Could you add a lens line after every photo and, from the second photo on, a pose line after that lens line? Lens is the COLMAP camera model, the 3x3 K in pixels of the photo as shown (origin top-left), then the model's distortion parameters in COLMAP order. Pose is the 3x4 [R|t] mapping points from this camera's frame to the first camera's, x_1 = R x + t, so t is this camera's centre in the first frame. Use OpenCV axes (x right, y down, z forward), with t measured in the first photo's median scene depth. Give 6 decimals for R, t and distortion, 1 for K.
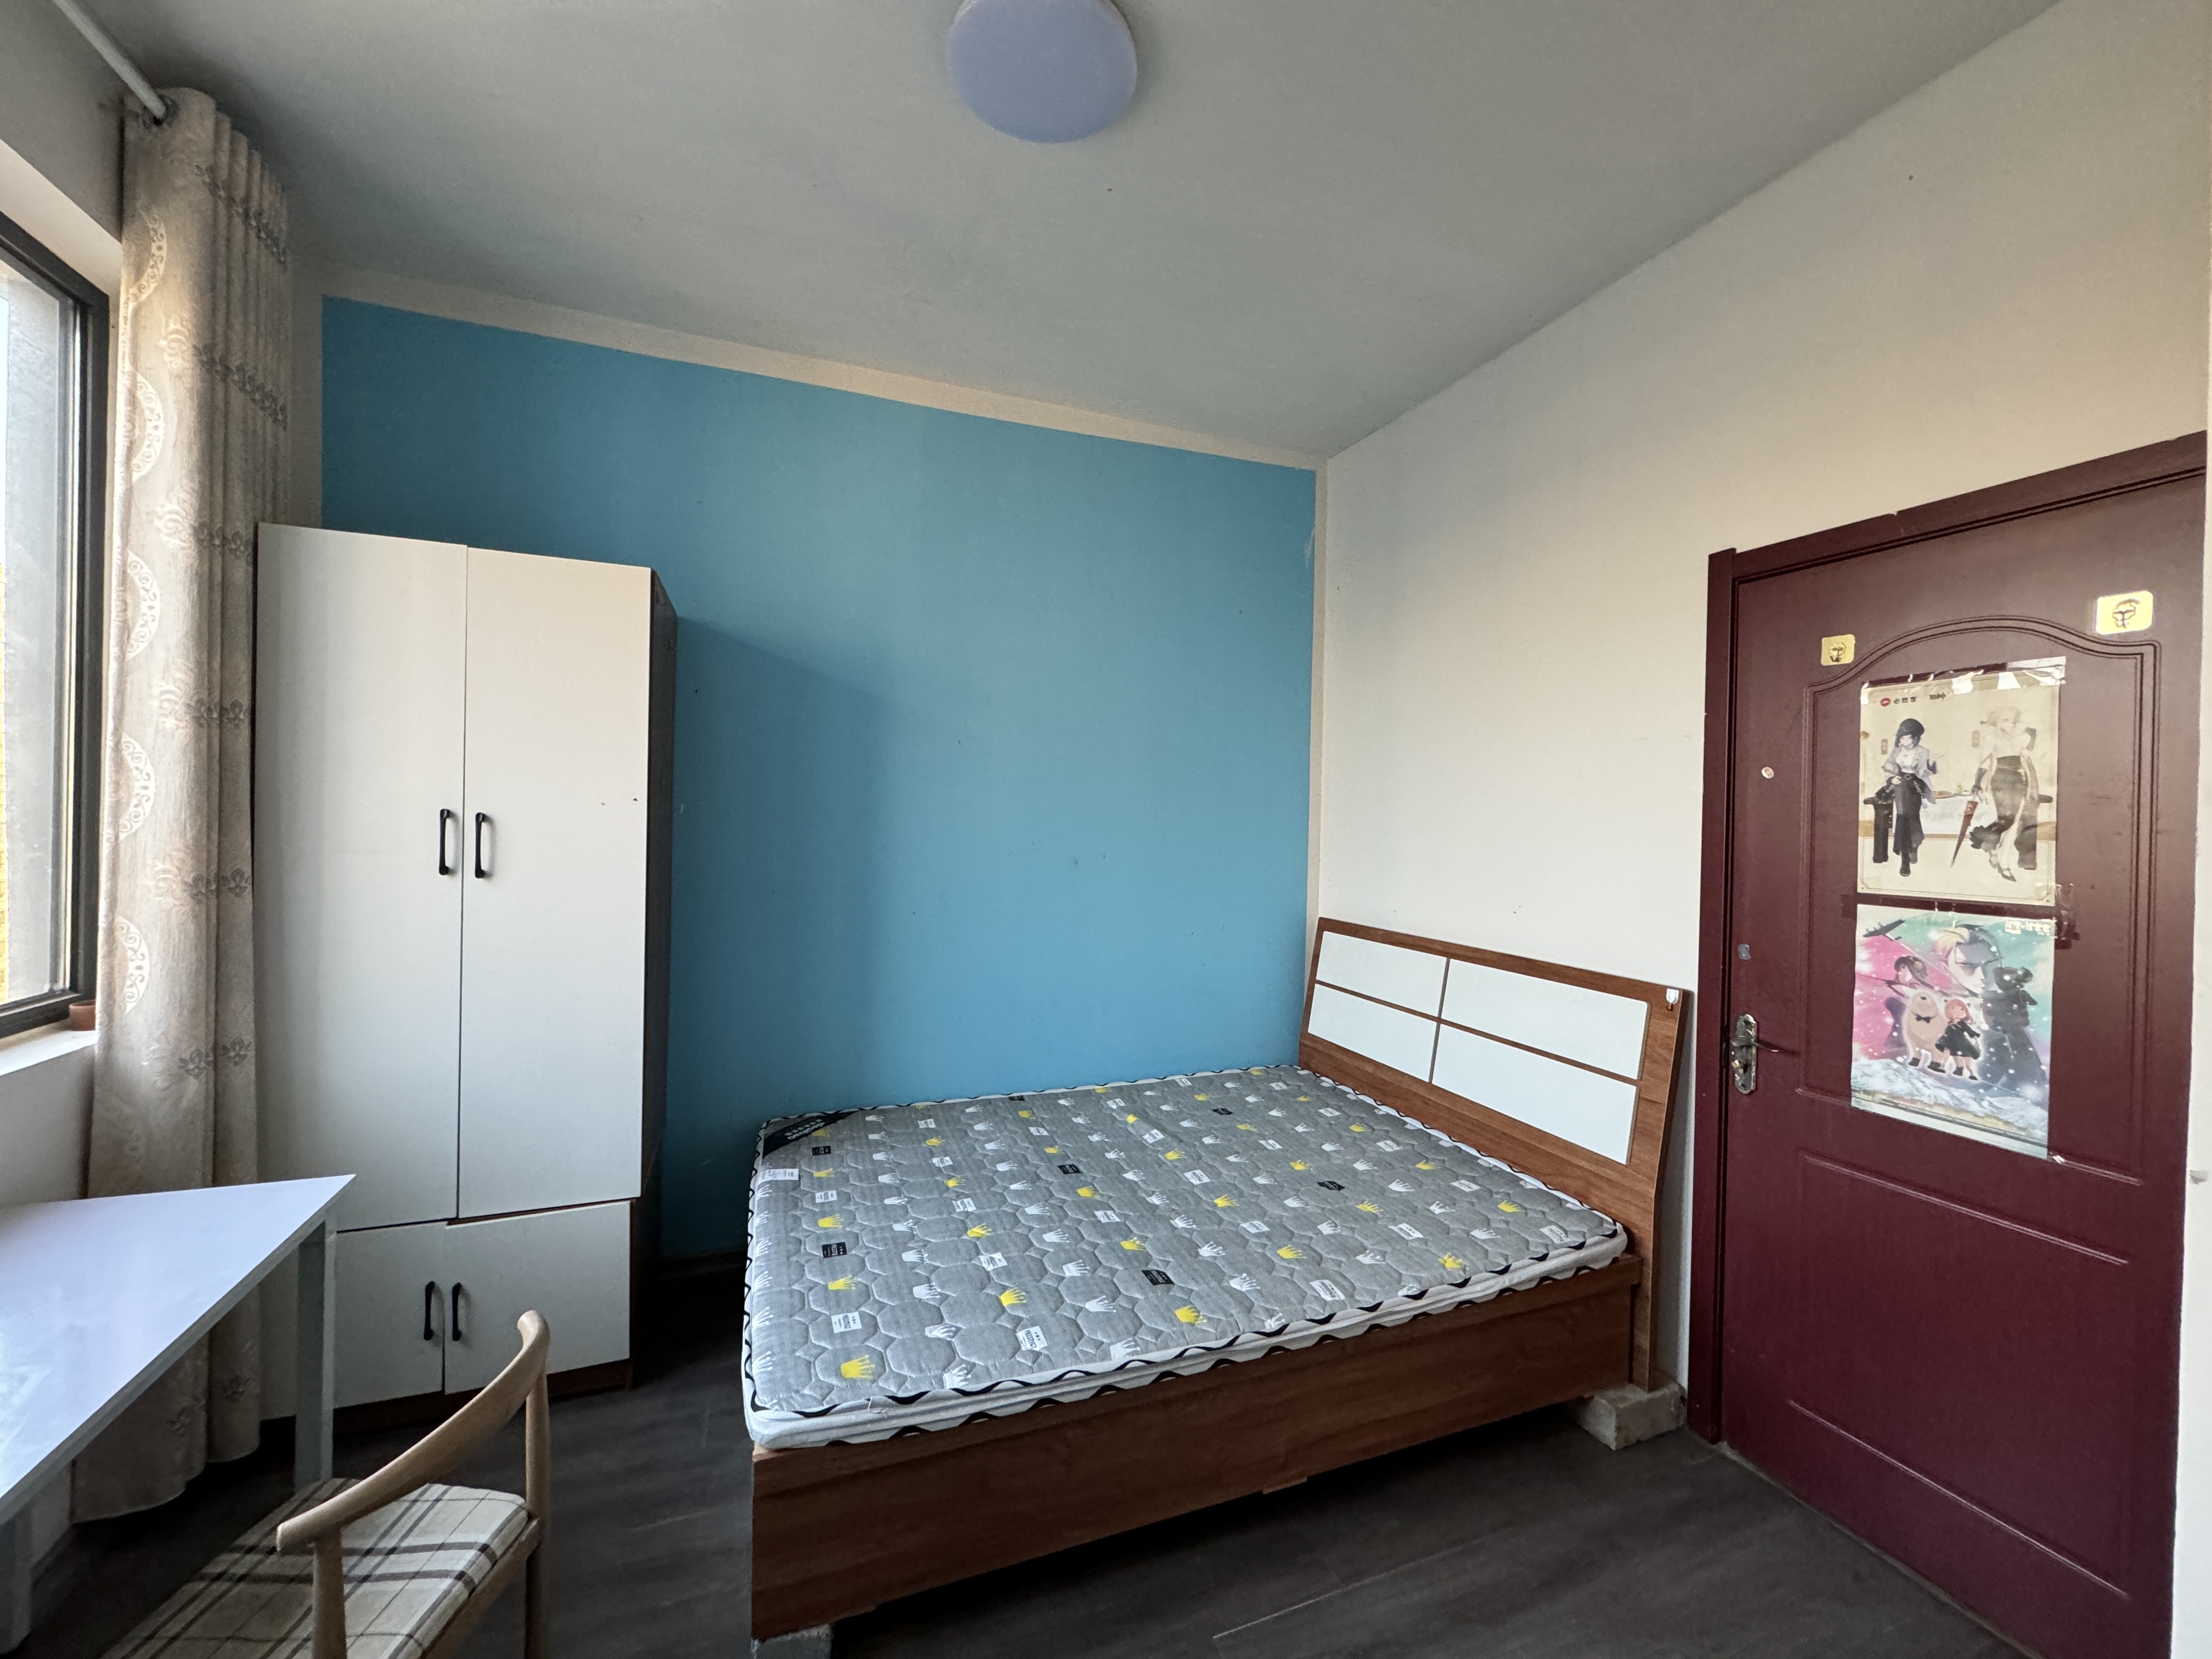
lens RADIAL K [[881.9, 0, 1104.8], [0, 881.9, 824.6], [0, 0, 1]] dist [0.000560, -0.000005]
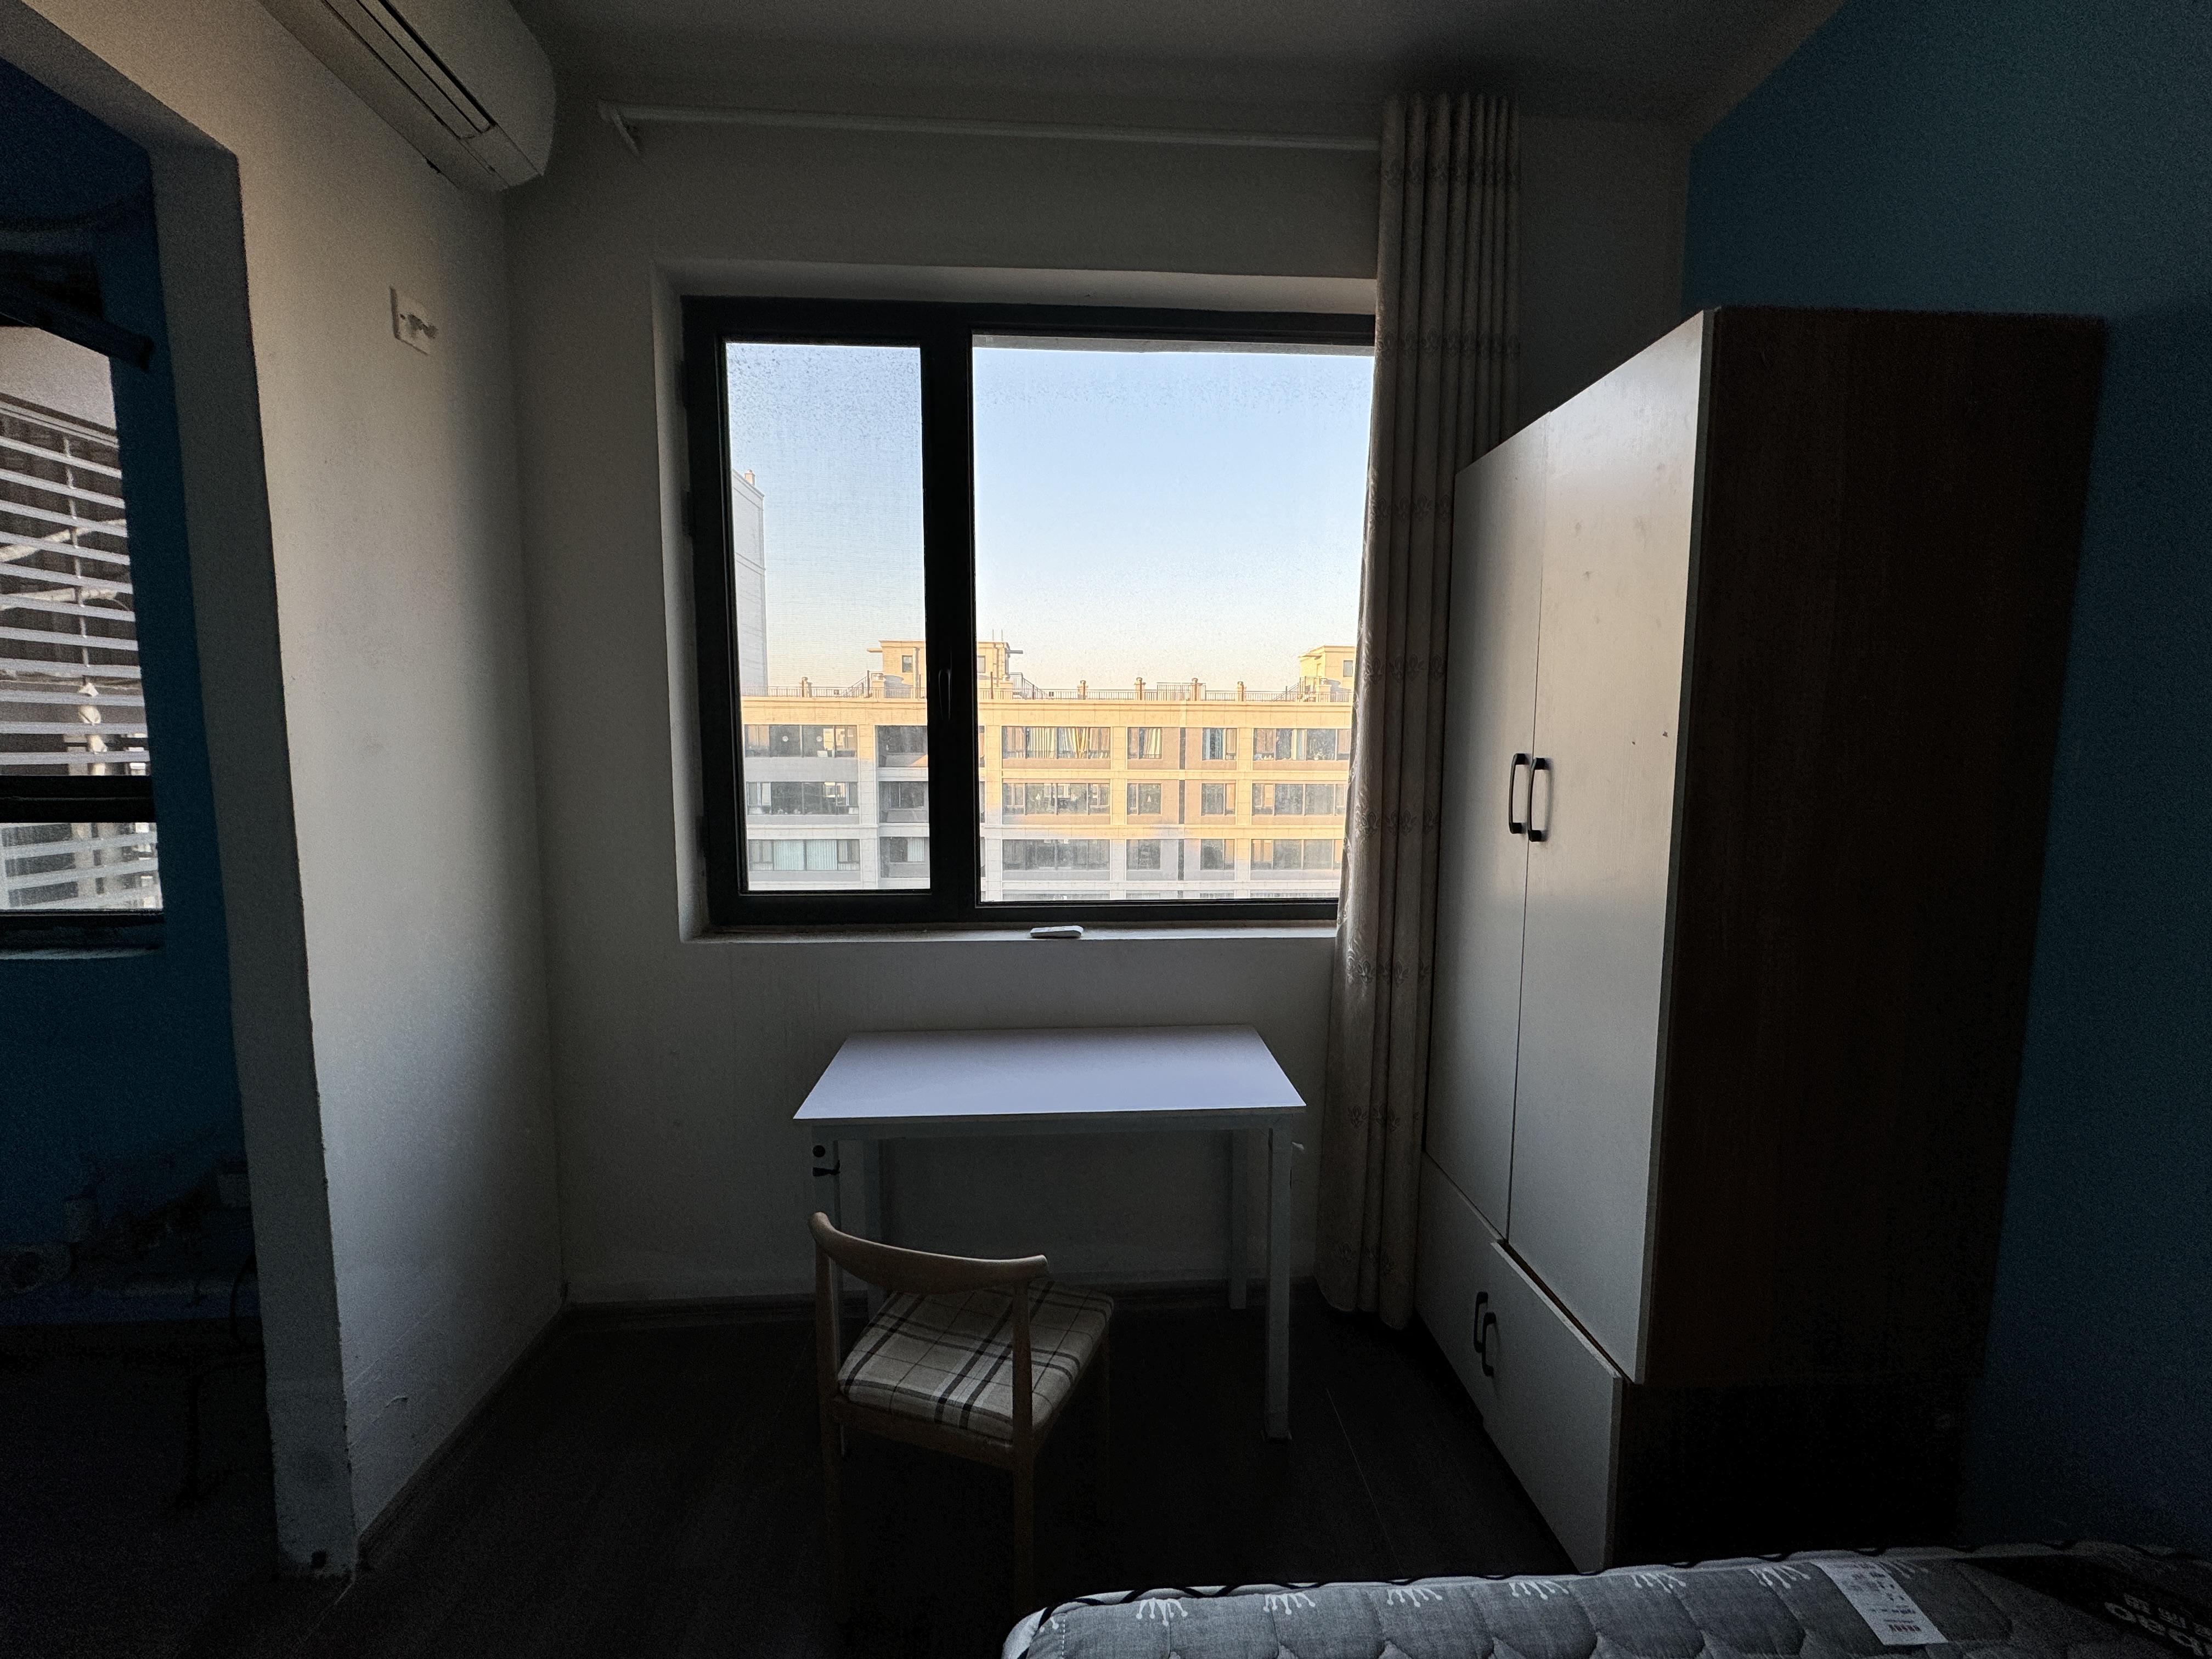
lens RADIAL K [[874.5, 0, 1106.0], [0, 874.5, 829.5], [0, 0, 1]] dist [0.000440, 0.000341]
pose [[-0.310404, 0.065382, -0.948354, 0.124759], [-0.020940, 0.996920, 0.075584, -0.000674], [0.950374, 0.043320, -0.308079, 0.740382]]
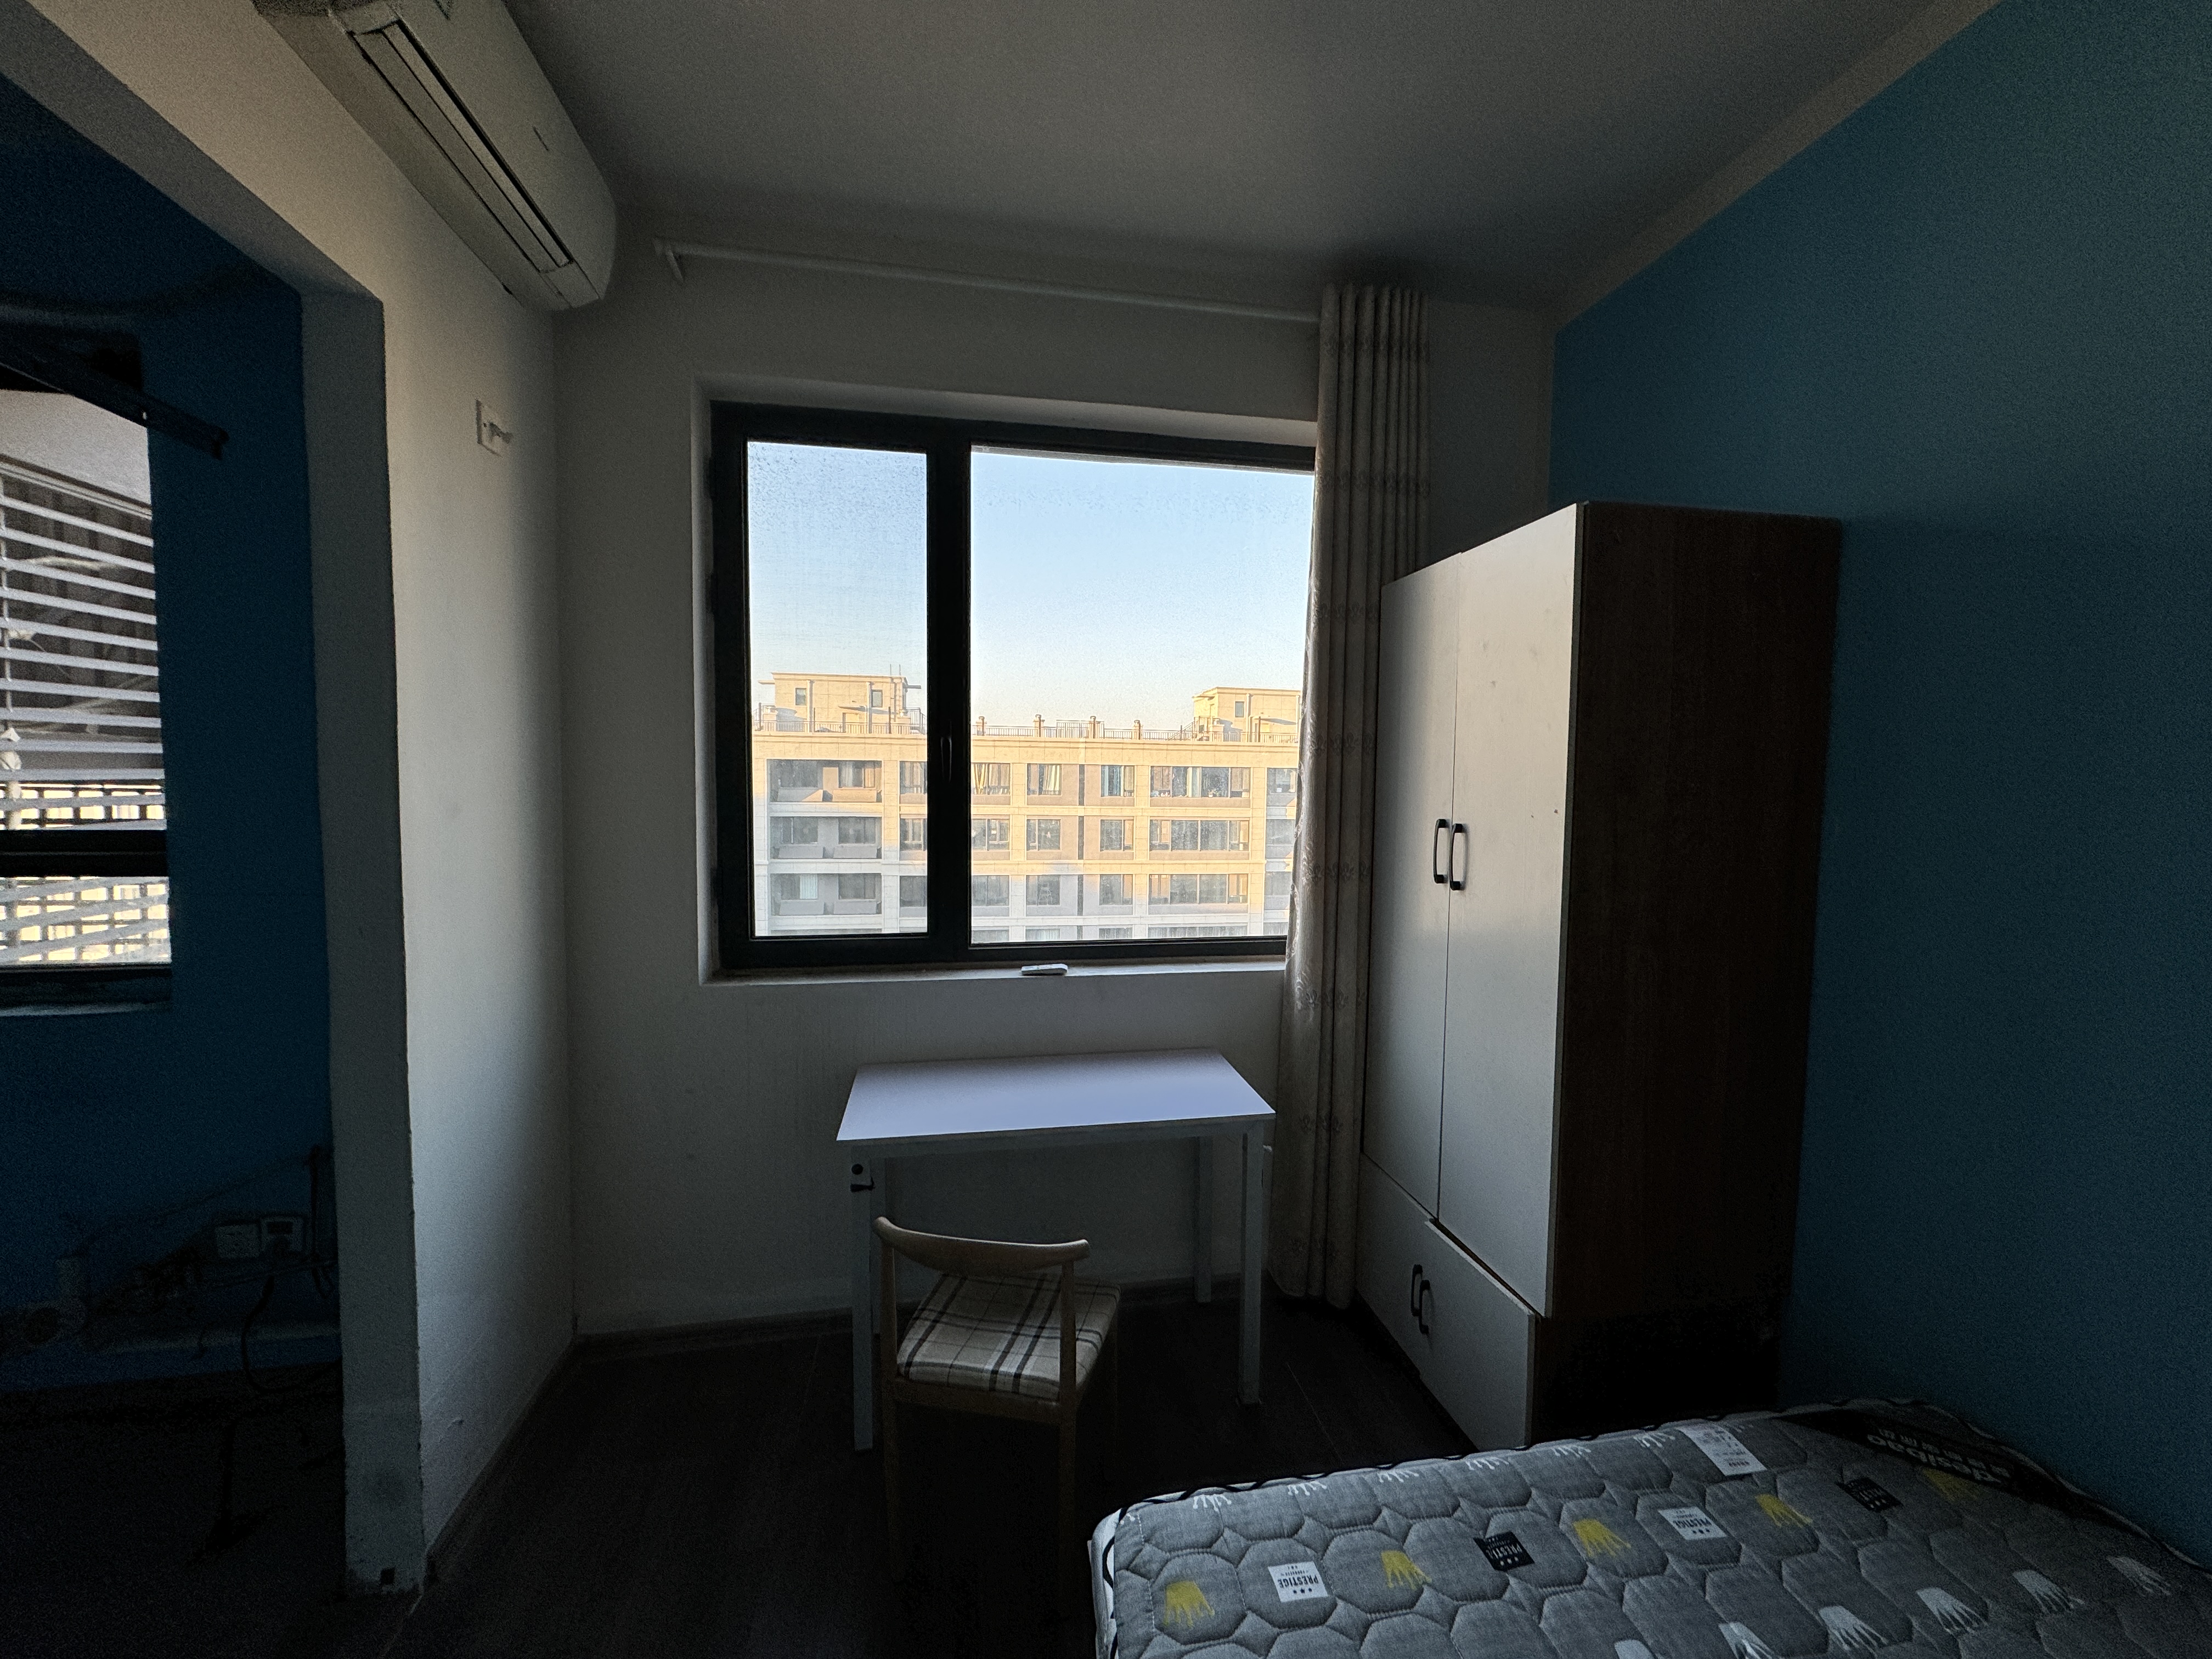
lens RADIAL K [[873.3, 0, 1106.0], [0, 873.3, 829.5], [0, 0, 1]] dist [0.001042, 0.000269]
pose [[-0.196155, 0.026749, -0.980208, 0.268315], [-0.026320, 0.999124, 0.032532, -0.023670], [0.980220, 0.032180, -0.195279, 0.681396]]
